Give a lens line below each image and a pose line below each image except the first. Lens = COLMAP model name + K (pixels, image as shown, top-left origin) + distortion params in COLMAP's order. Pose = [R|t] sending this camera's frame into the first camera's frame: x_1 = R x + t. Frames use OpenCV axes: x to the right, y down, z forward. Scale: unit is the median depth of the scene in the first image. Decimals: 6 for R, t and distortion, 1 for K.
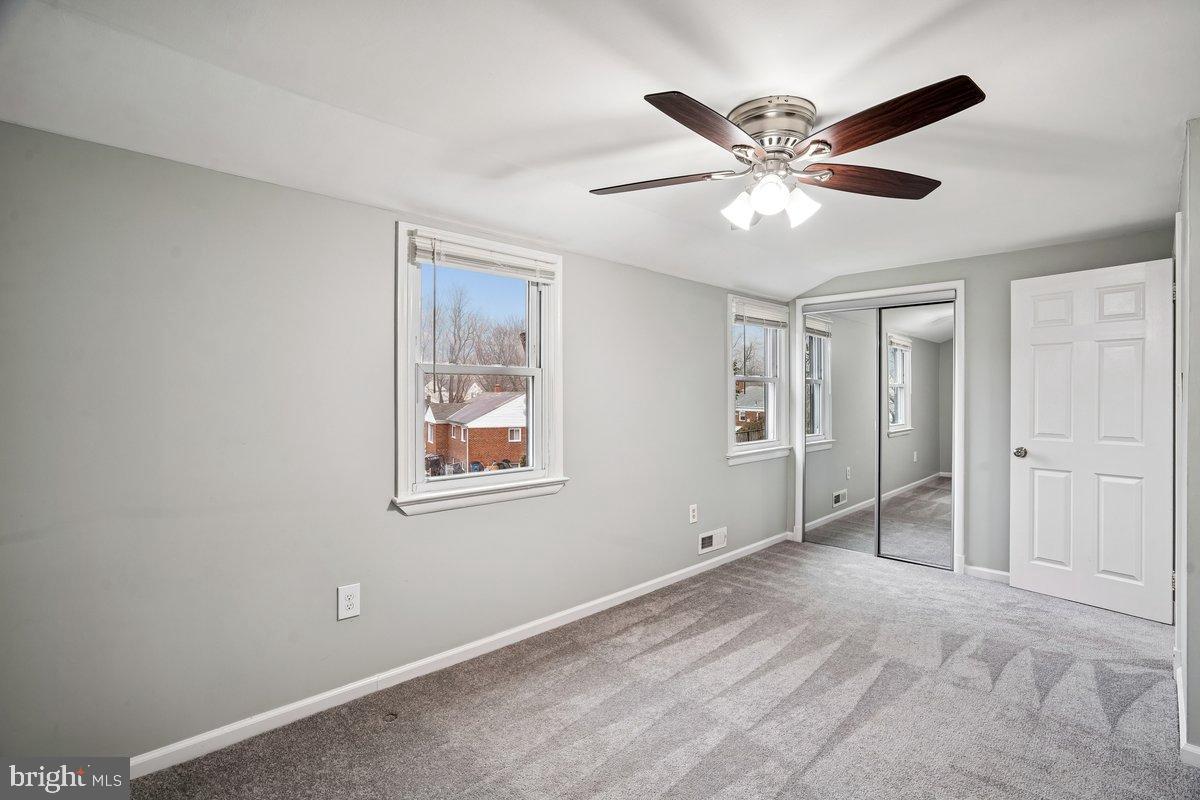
lens RADIAL K [[562.0, 0, 599.2], [0, 562.0, 395.9], [0, 0, 1]] dist [-0.015869, 0.000783]
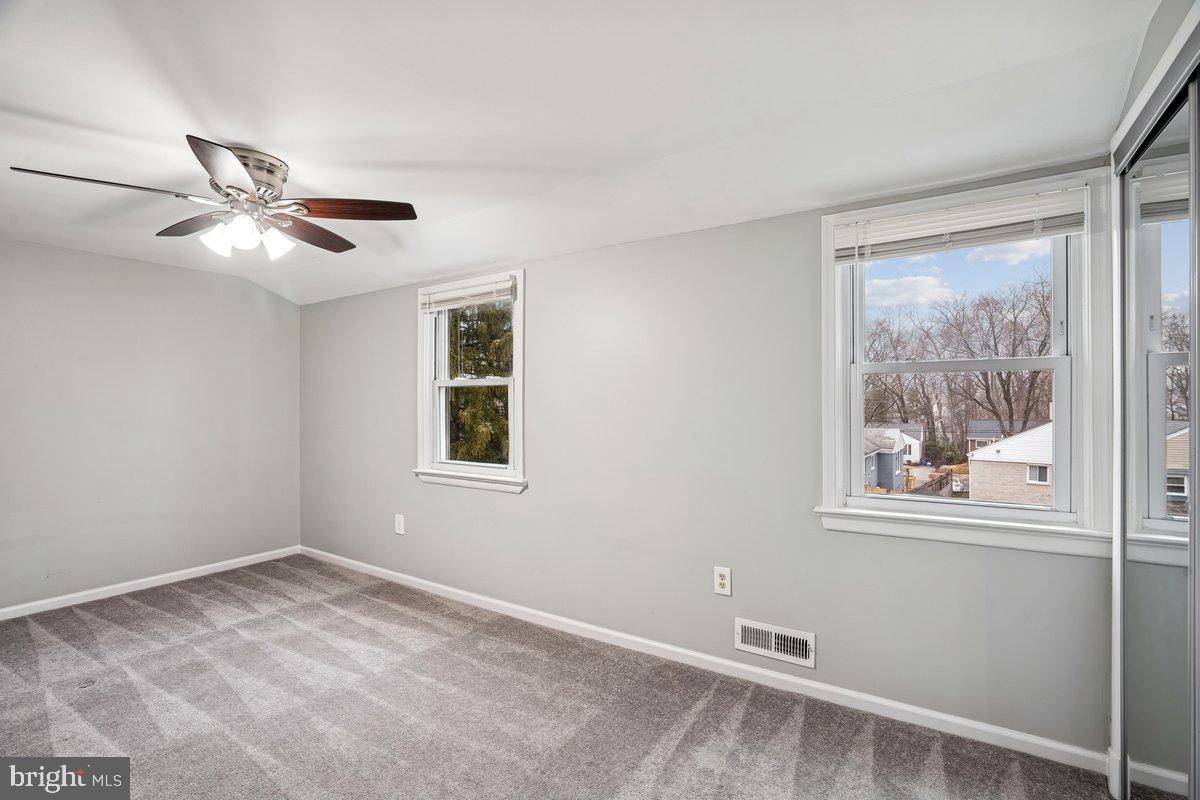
lens RADIAL K [[562.0, 0, 607.7], [0, 562.0, 396.2], [0, 0, 1]] dist [-0.015869, 0.000783]
pose [[0.217588, 0.000368, -0.976041, 0.770579], [0.012911, 0.999911, 0.003255, -0.010513], [0.975955, -0.013310, 0.217564, 0.720097]]
